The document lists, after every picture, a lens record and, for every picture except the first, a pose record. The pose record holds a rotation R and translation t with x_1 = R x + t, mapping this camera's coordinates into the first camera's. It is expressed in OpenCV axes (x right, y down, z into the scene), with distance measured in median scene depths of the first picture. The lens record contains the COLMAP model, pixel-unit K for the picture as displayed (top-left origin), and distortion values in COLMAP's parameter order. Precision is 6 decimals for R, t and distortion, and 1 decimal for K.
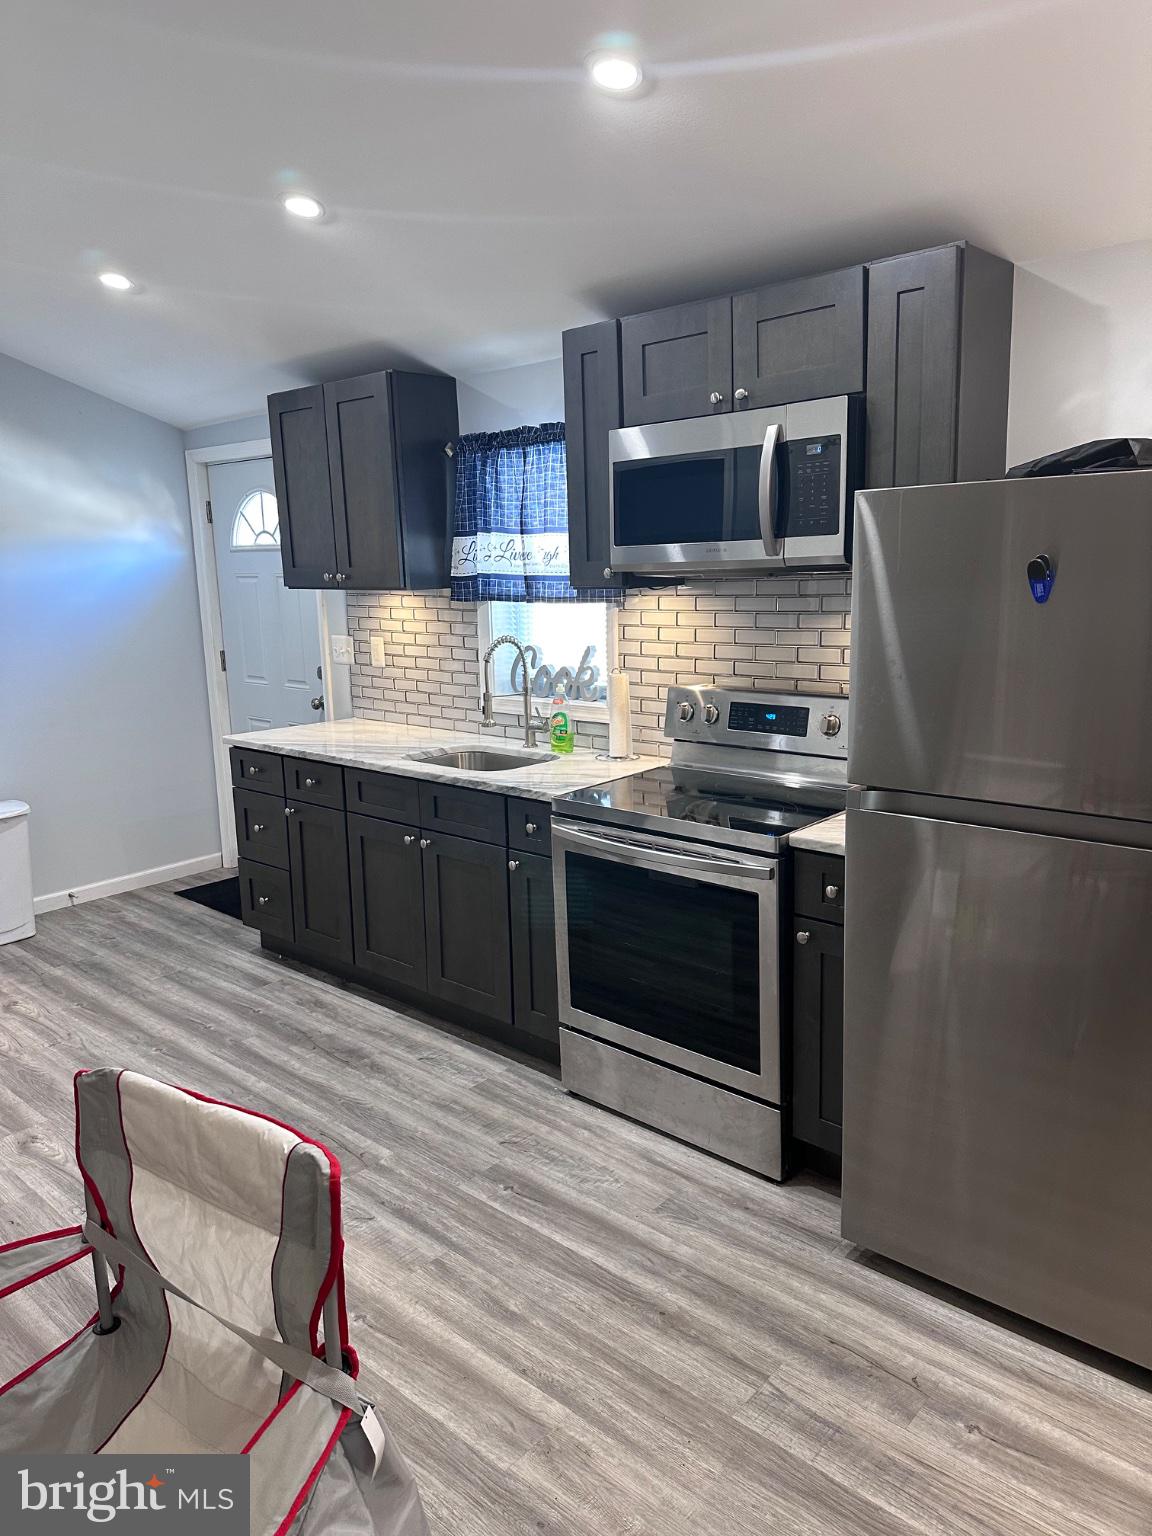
lens RADIAL K [[1052.4, 0, 562.5], [0, 1052.4, 762.9], [0, 0, 1]] dist [0.139178, -0.209313]
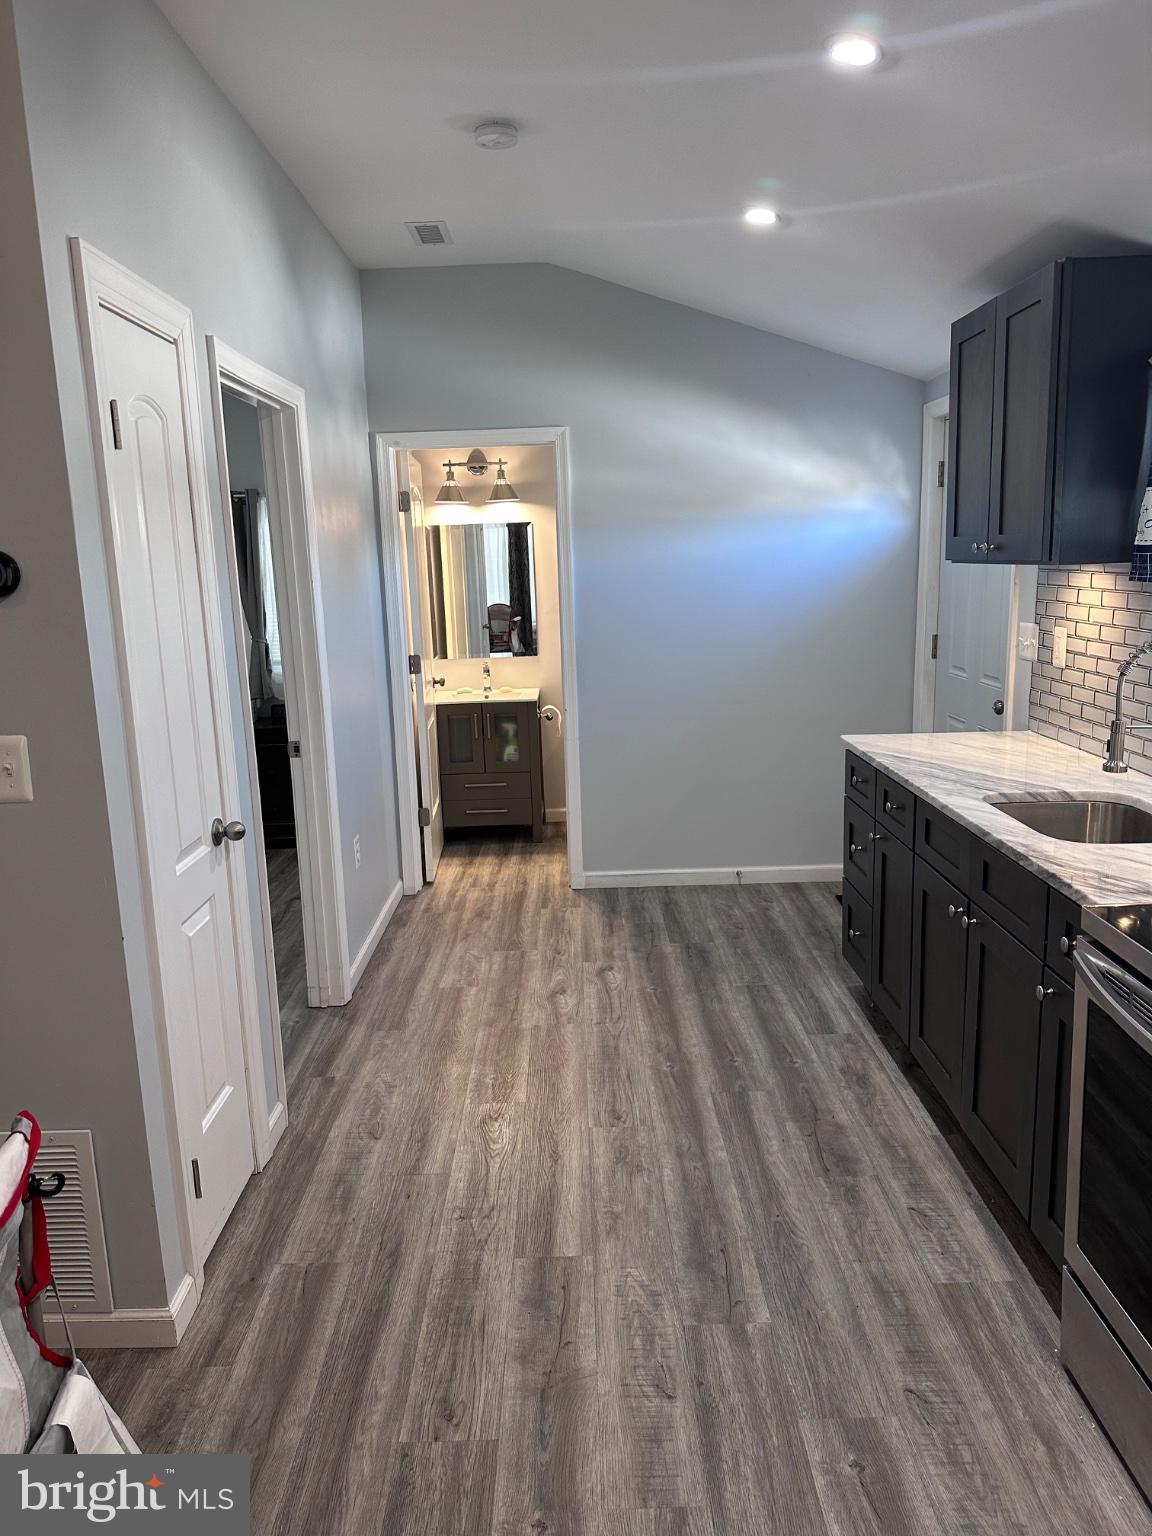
lens RADIAL K [[1057.6, 0, 570.9], [0, 1057.6, 757.1], [0, 0, 1]] dist [-0.002045, -0.043672]
pose [[0.673869, 0.142992, -0.724882, 0.190954], [-0.129662, 0.988755, 0.074507, -0.052375], [0.727385, 0.043781, 0.684832, 0.325770]]
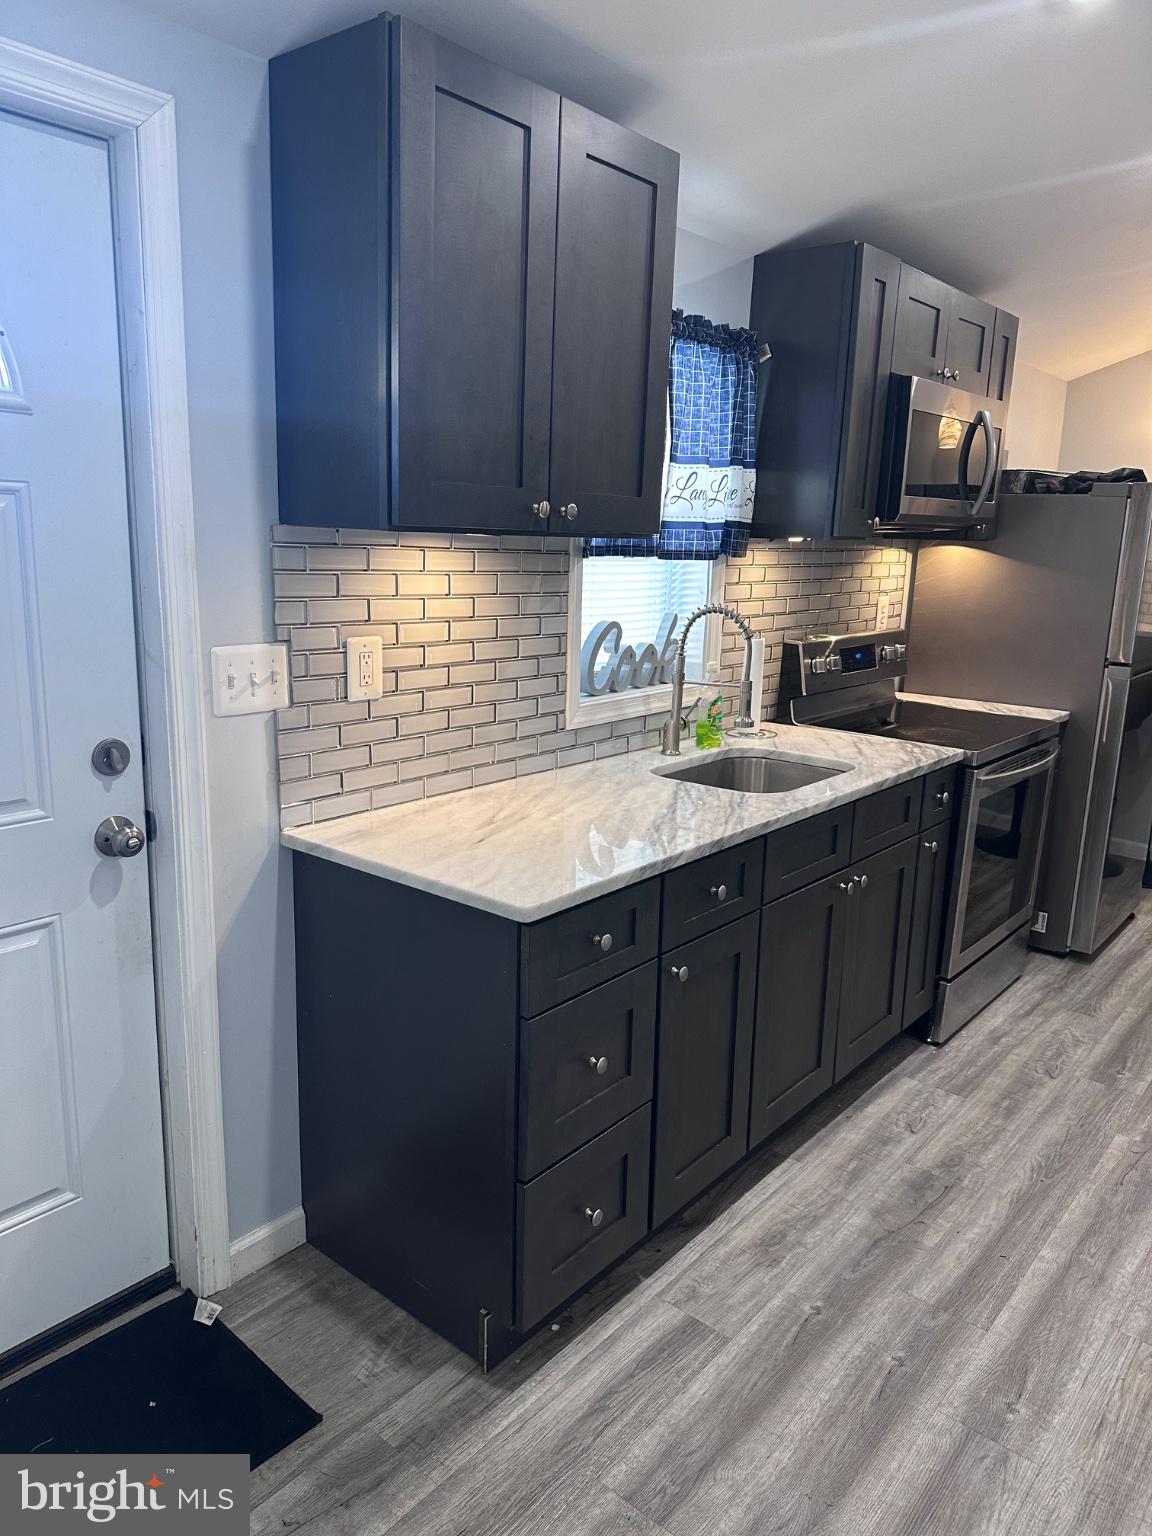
lens RADIAL K [[1072.6, 0, 576.0], [0, 1072.6, 768.0], [0, 0, 1]] dist [0.063400, -0.074686]
pose [[-0.041661, -0.190452, 0.980812, -0.878809], [0.162090, 0.967372, 0.194727, -0.187116], [-0.985896, 0.167092, -0.009431, 1.226363]]
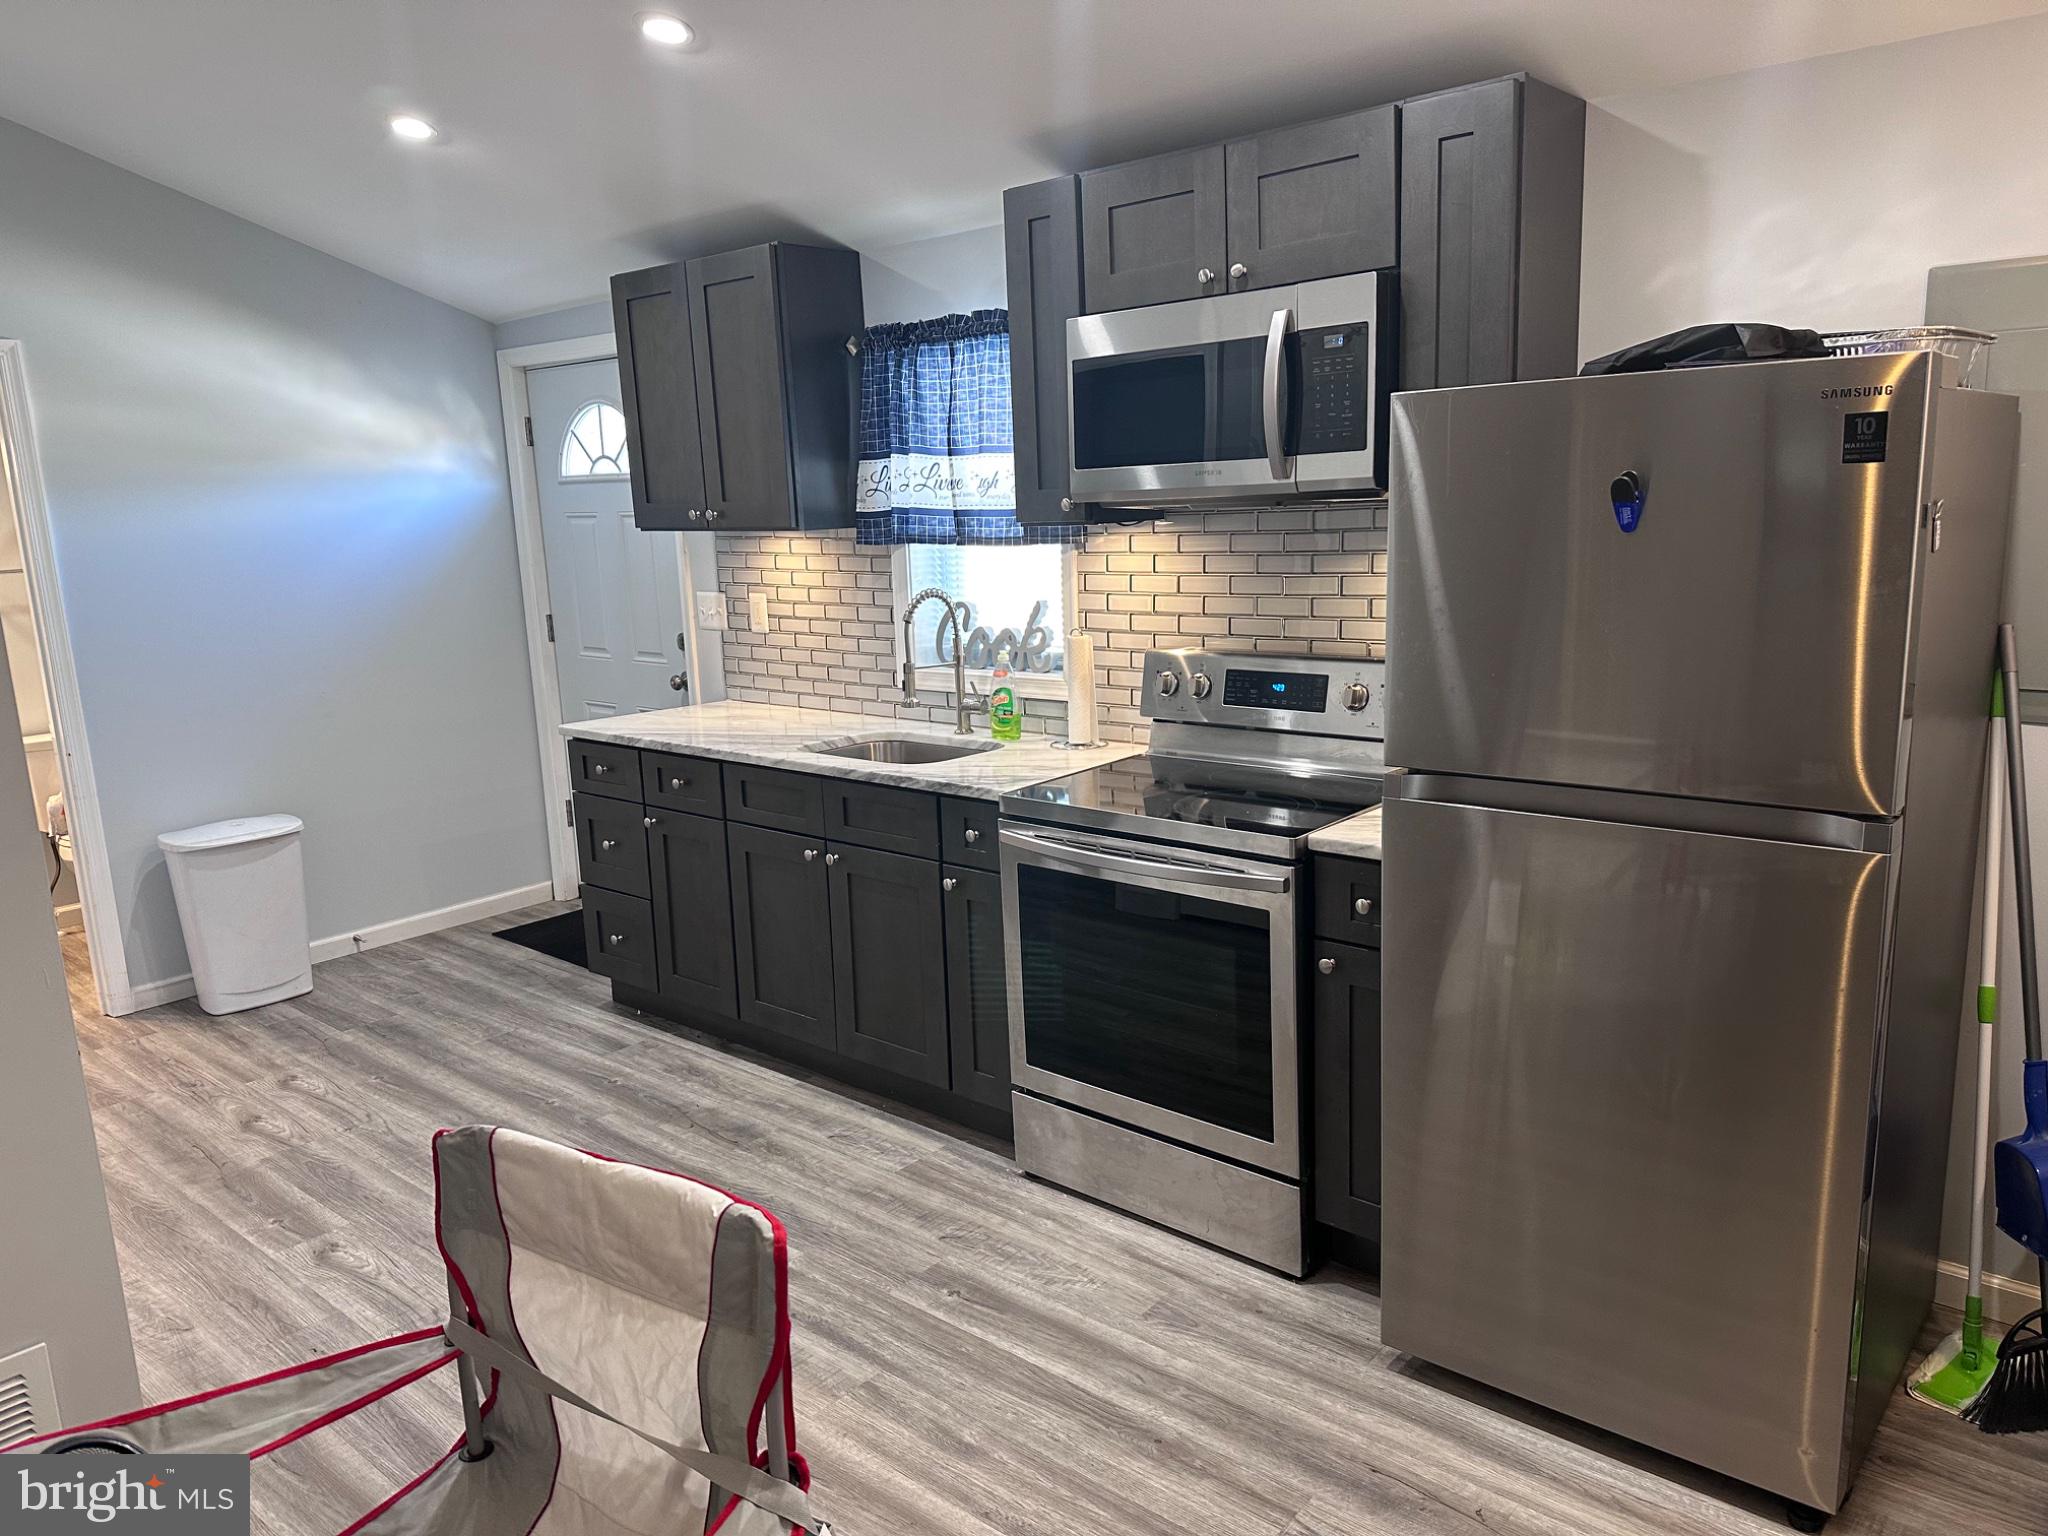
lens RADIAL K [[1401.2, 0, 1006.4], [0, 1401.2, 777.9], [0, 0, 1]] dist [0.171301, -0.289430]
pose [[0.999768, -0.014048, 0.016339, -0.019303], [0.013893, 0.999858, 0.009580, 0.009180], [-0.016471, -0.009351, 0.999821, -0.030823]]
